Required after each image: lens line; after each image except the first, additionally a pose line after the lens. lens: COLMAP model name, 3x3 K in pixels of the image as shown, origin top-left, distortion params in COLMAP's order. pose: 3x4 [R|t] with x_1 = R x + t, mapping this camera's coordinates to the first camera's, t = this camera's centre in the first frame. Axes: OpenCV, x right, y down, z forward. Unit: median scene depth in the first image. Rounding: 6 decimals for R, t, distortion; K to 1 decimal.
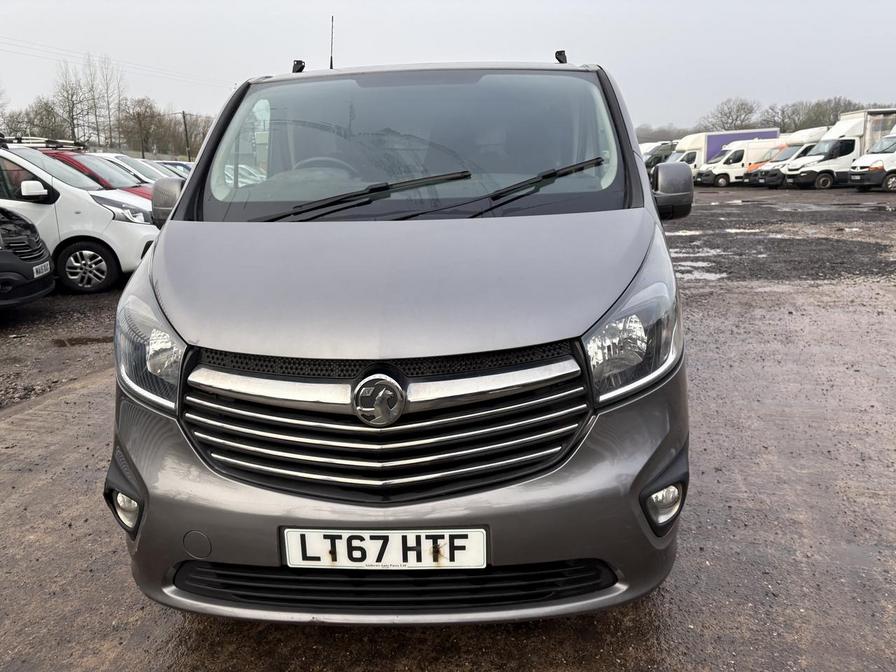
lens RADIAL K [[671.6, 0, 448.0], [0, 671.6, 336.0], [0, 0, 1]] dist [0.000703, 0.000636]
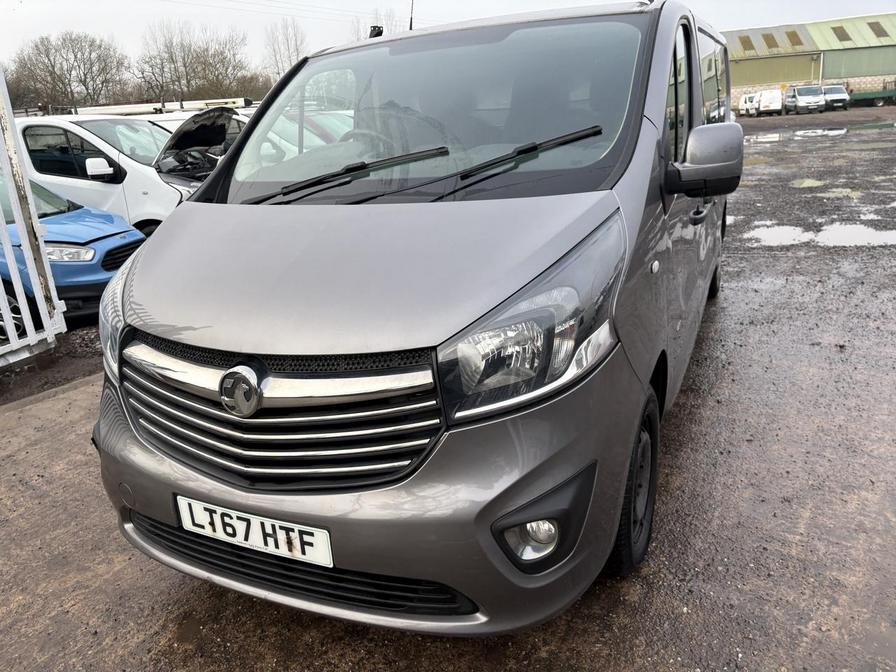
lens RADIAL K [[688.6, 0, 448.0], [0, 688.6, 336.0], [0, 0, 1]] dist [-0.014010, -0.010453]
pose [[0.918457, 0.082646, -0.386790, 0.572968], [-0.049463, 0.994249, 0.094989, -0.103019], [0.392416, -0.068112, 0.917263, 0.148597]]
